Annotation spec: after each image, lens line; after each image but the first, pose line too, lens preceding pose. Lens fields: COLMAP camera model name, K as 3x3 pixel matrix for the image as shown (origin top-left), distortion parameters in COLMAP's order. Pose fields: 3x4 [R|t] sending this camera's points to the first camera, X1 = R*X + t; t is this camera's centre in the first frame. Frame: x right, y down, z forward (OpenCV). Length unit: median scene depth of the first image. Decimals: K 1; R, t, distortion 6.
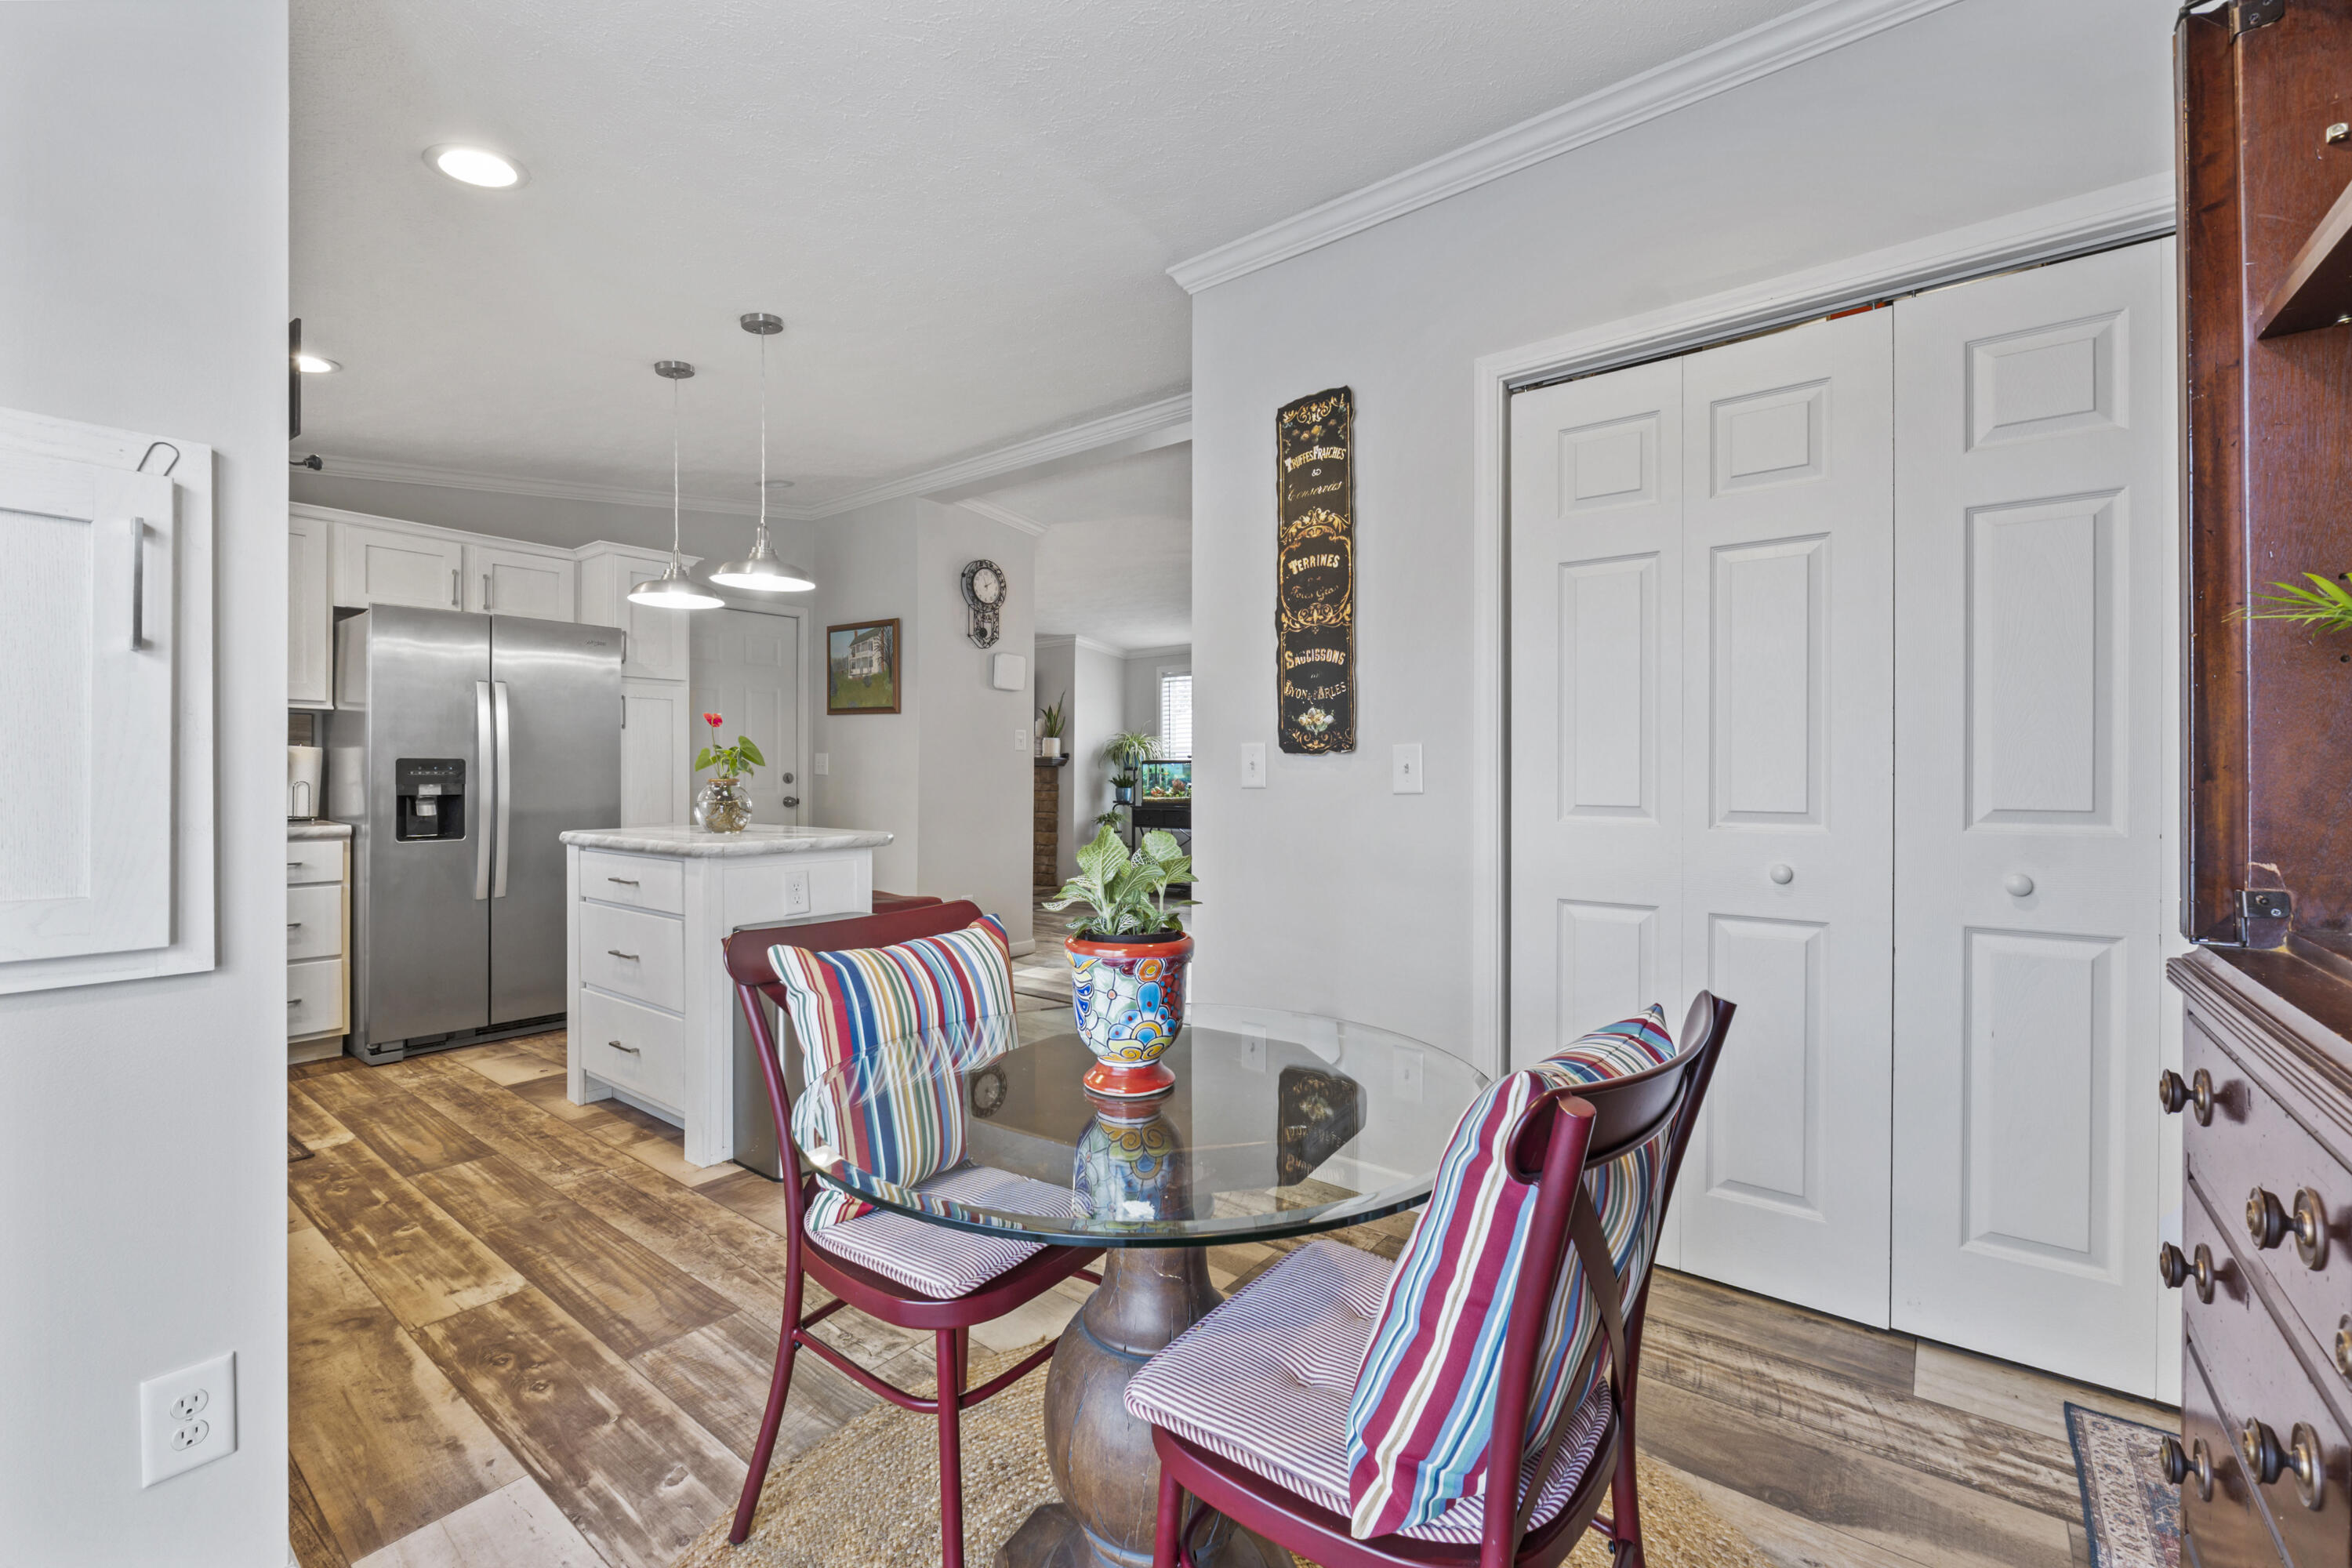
lens RADIAL K [[991.5, 0, 1178.5], [0, 991.5, 777.8], [0, 0, 1]] dist [-0.008820, 0.000020]
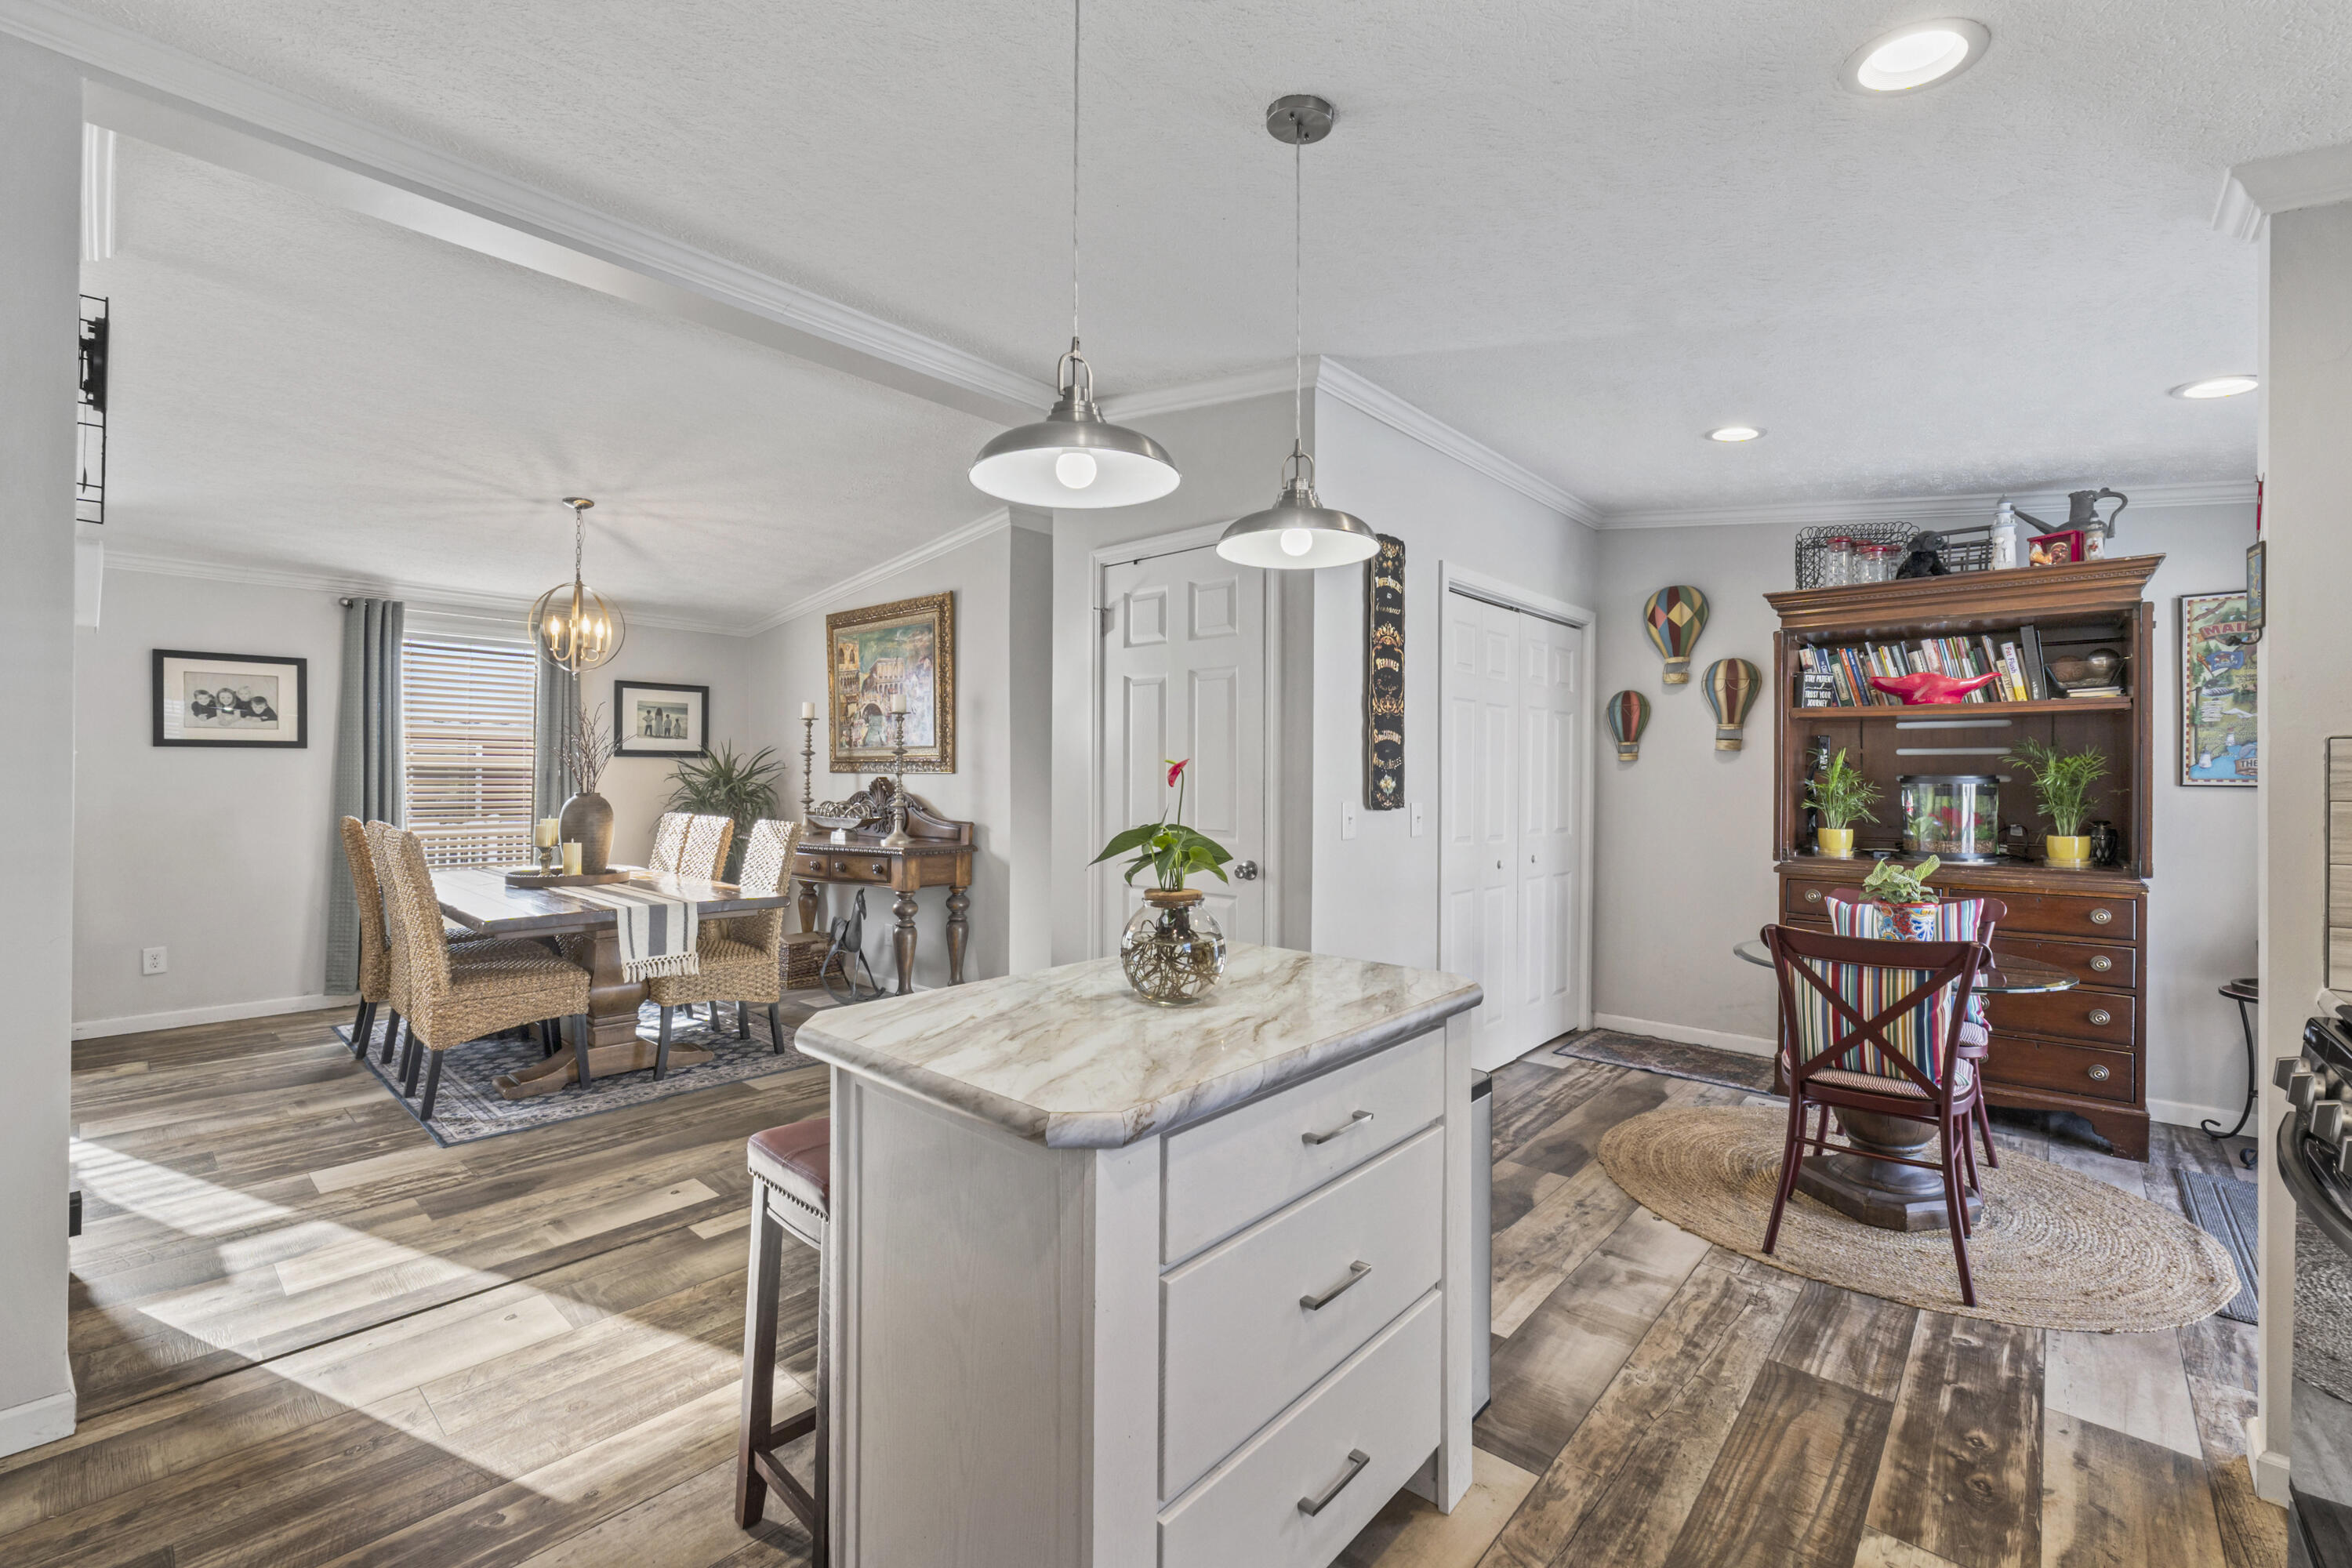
lens RADIAL K [[991.5, 0, 1156.5], [0, 991.5, 781.6], [0, 0, 1]] dist [-0.008820, 0.000020]
pose [[0.077310, -0.003124, 0.997002, -1.609941], [0.010906, 0.999938, 0.002288, -0.092995], [-0.996947, 0.010697, 0.077339, 1.631183]]
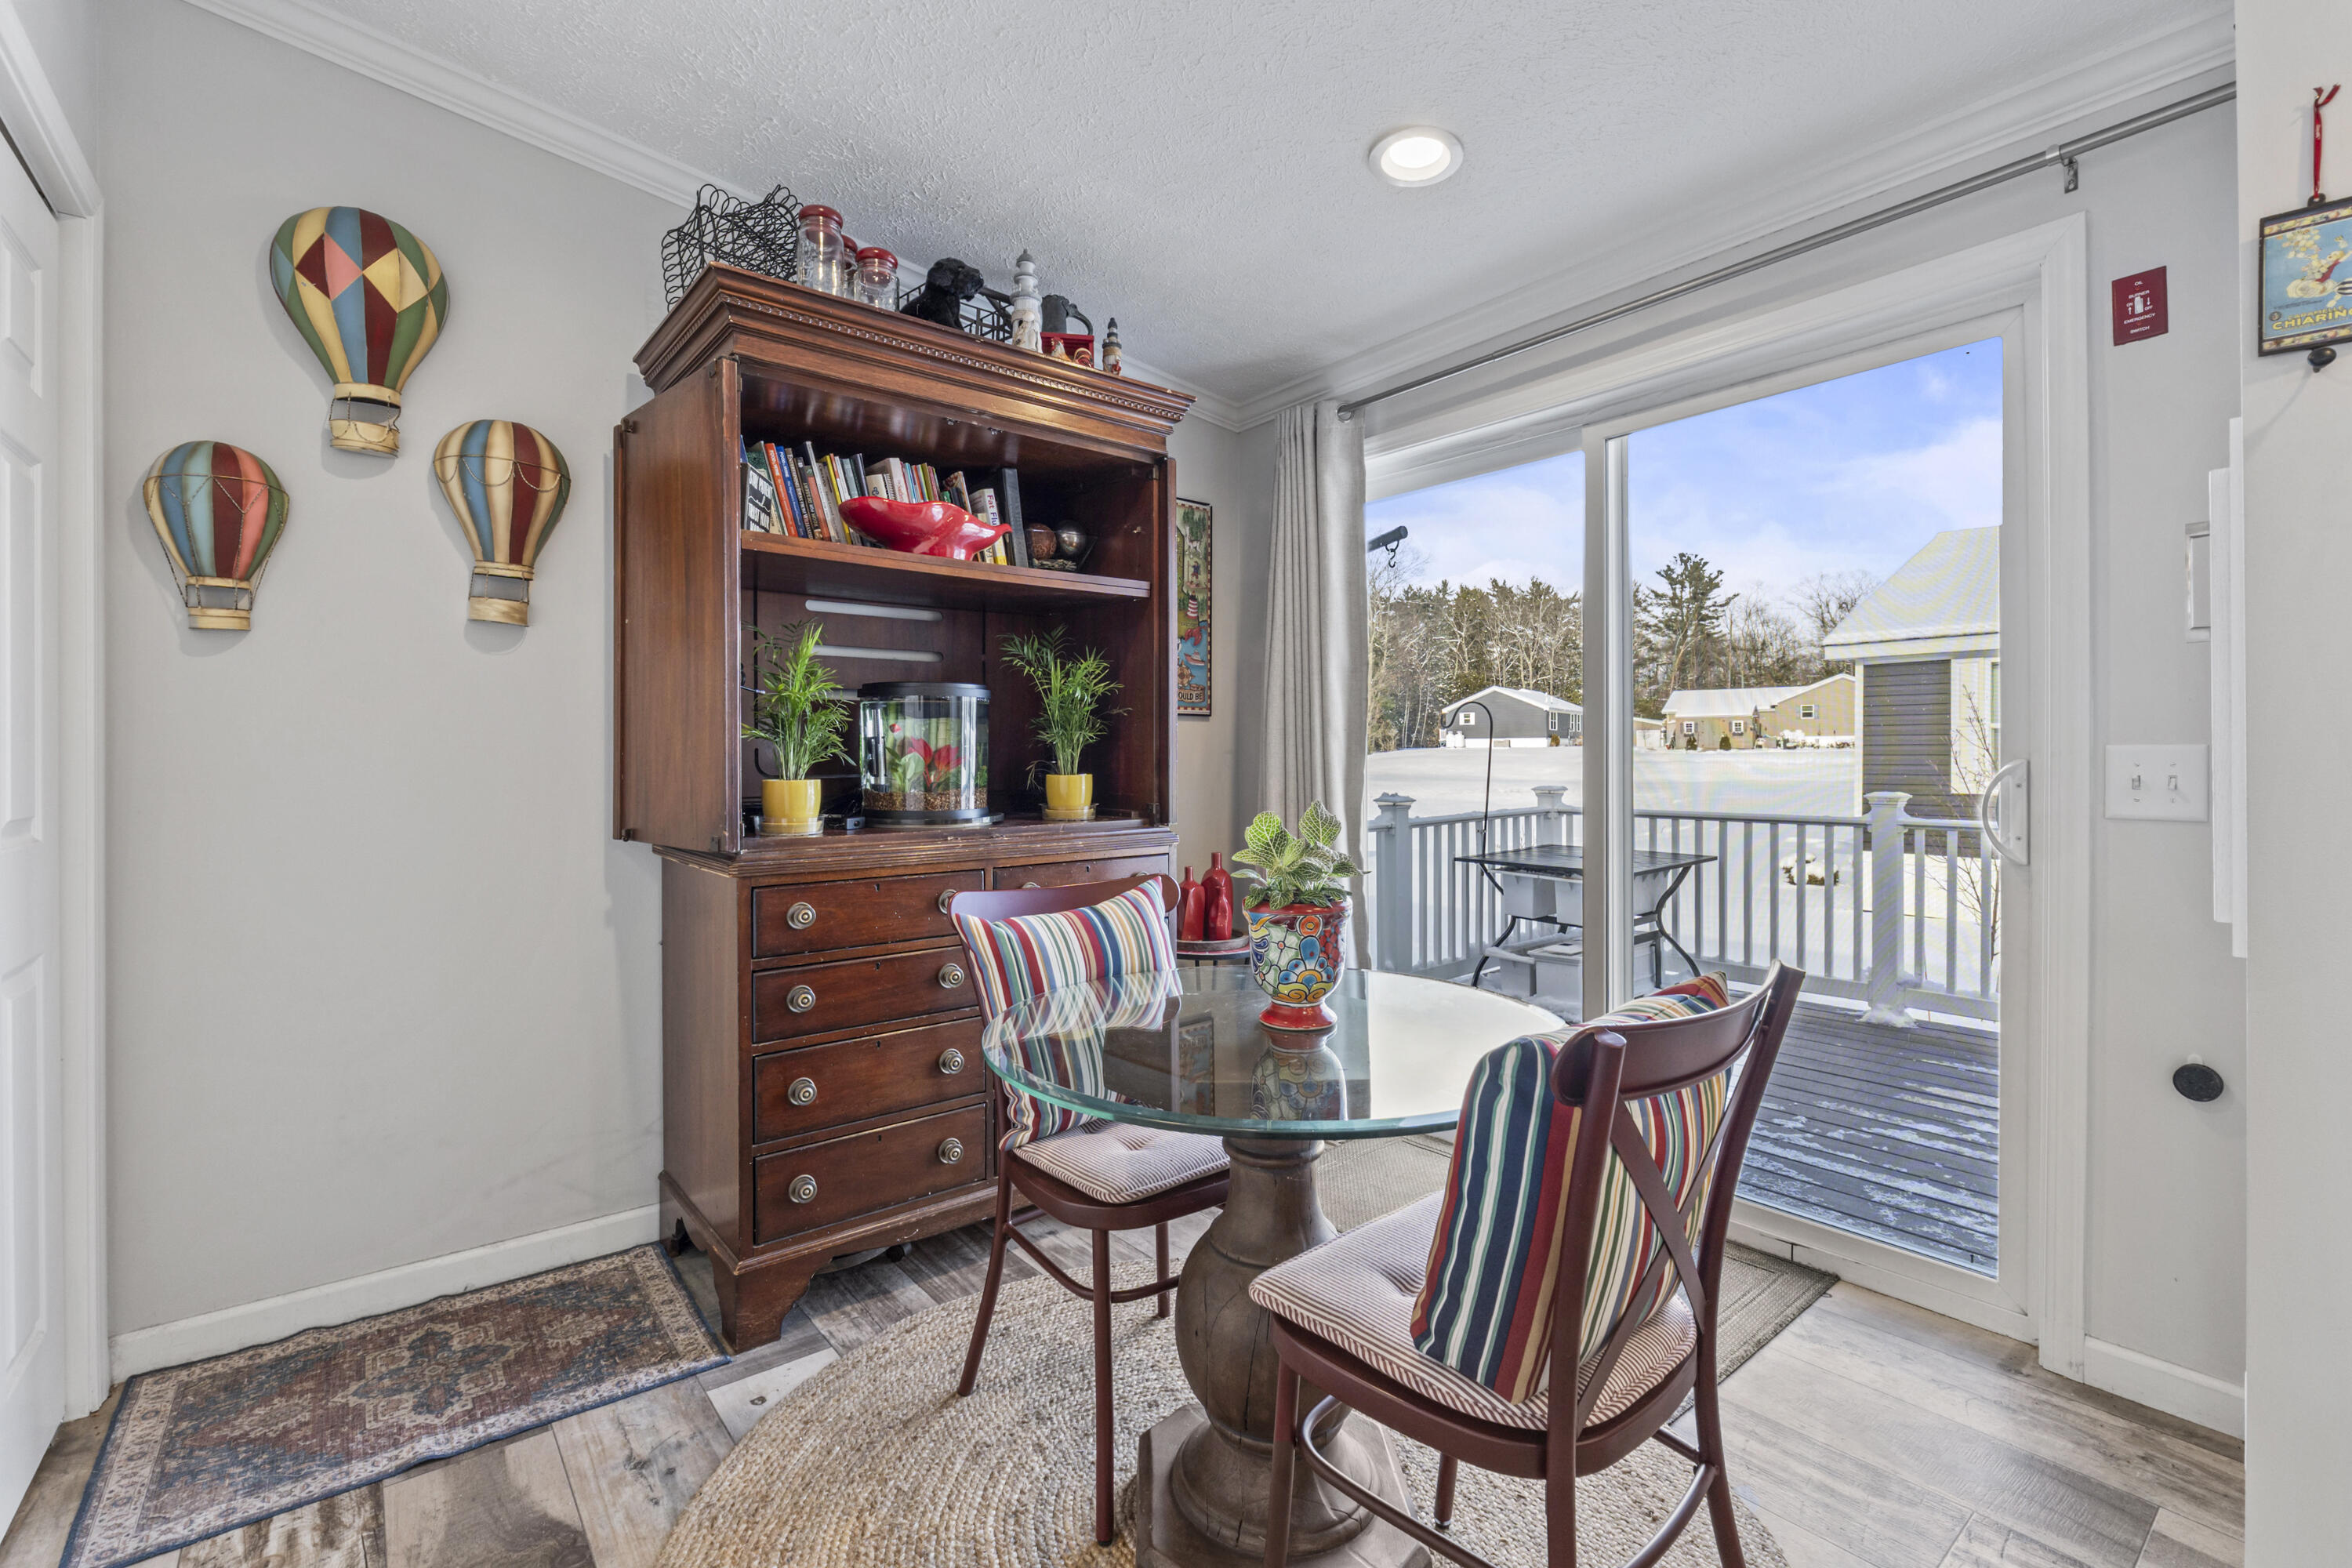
lens RADIAL K [[1026.9, 0, 1174.5], [0, 1026.9, 760.7], [0, 0, 1]] dist [-0.004944, -0.002796]
pose [[-0.973007, 0.007227, 0.230662, -0.104255], [0.012250, 0.999718, 0.020353, -0.011723], [-0.230450, 0.022630, -0.972821, 1.368195]]
